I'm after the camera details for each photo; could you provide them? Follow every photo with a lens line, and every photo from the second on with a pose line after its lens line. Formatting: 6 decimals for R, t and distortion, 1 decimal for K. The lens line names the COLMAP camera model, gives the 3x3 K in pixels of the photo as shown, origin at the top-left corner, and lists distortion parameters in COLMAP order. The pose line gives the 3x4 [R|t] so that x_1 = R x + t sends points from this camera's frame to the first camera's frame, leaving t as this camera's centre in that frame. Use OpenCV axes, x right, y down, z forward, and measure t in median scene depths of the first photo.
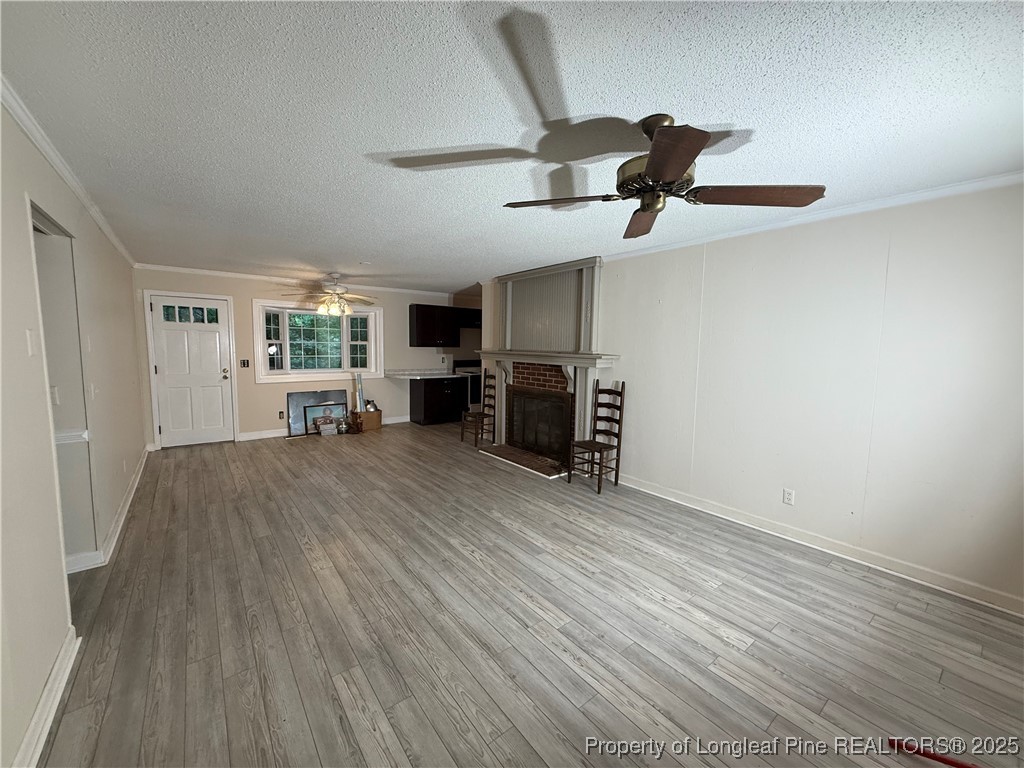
lens RADIAL K [[406.0, 0, 512.0], [0, 406.0, 384.0], [0, 0, 1]] dist [0.000388, 0.000037]
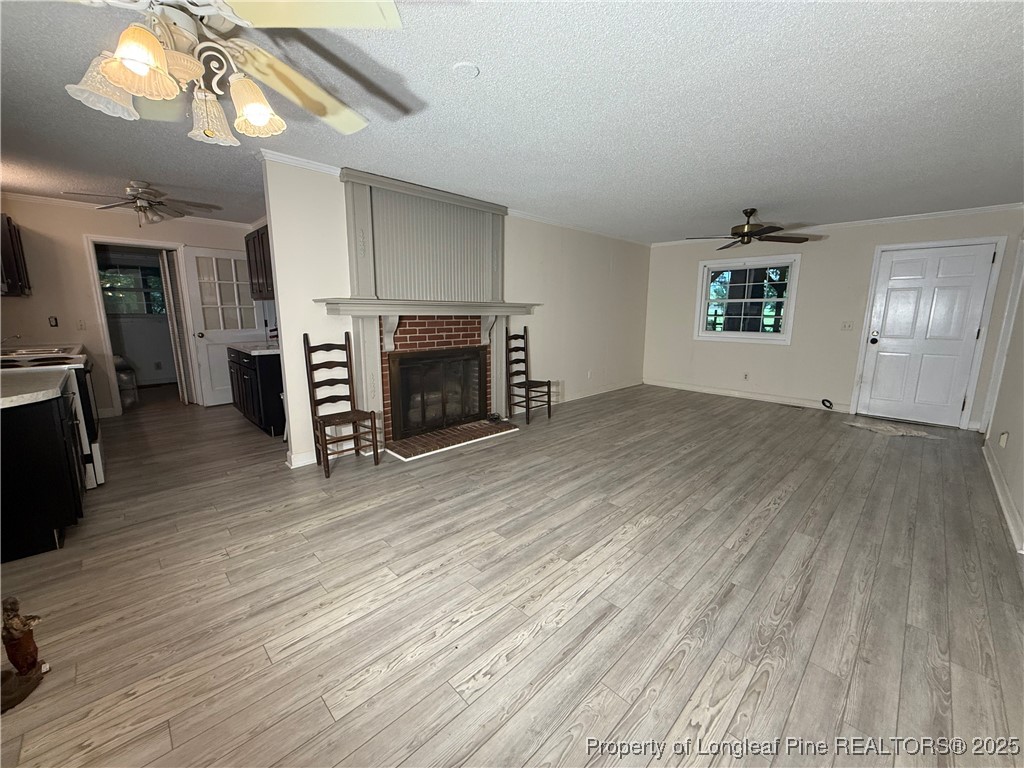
lens RADIAL K [[406.0, 0, 512.0], [0, 406.0, 384.0], [0, 0, 1]] dist [0.000388, 0.000037]
pose [[-0.104963, -0.193523, 0.975465, -0.805853], [0.088896, 0.975130, 0.203023, -0.075728], [-0.990495, 0.108025, -0.085149, 1.021380]]
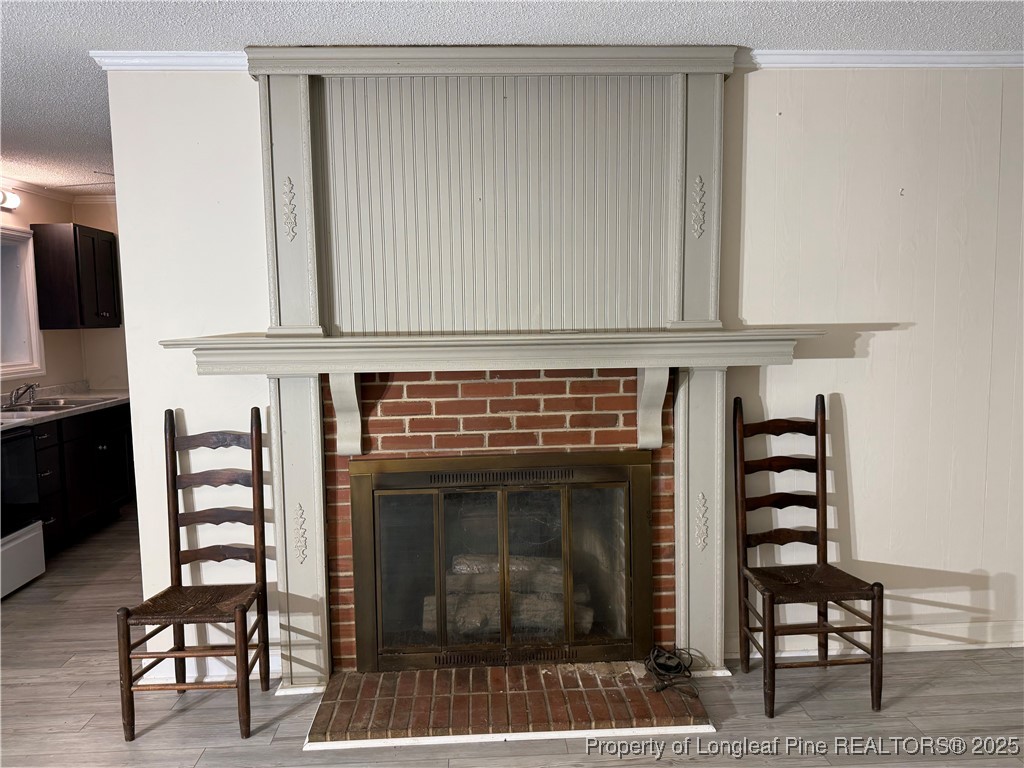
lens RADIAL K [[721.1, 0, 512.0], [0, 721.1, 384.0], [0, 0, 1]] dist [0.111592, -0.148950]
pose [[0.576691, -0.089464, 0.812049, -0.404690], [0.104726, 0.993881, 0.035124, -0.063249], [-0.810222, 0.064788, 0.582531, 0.730820]]
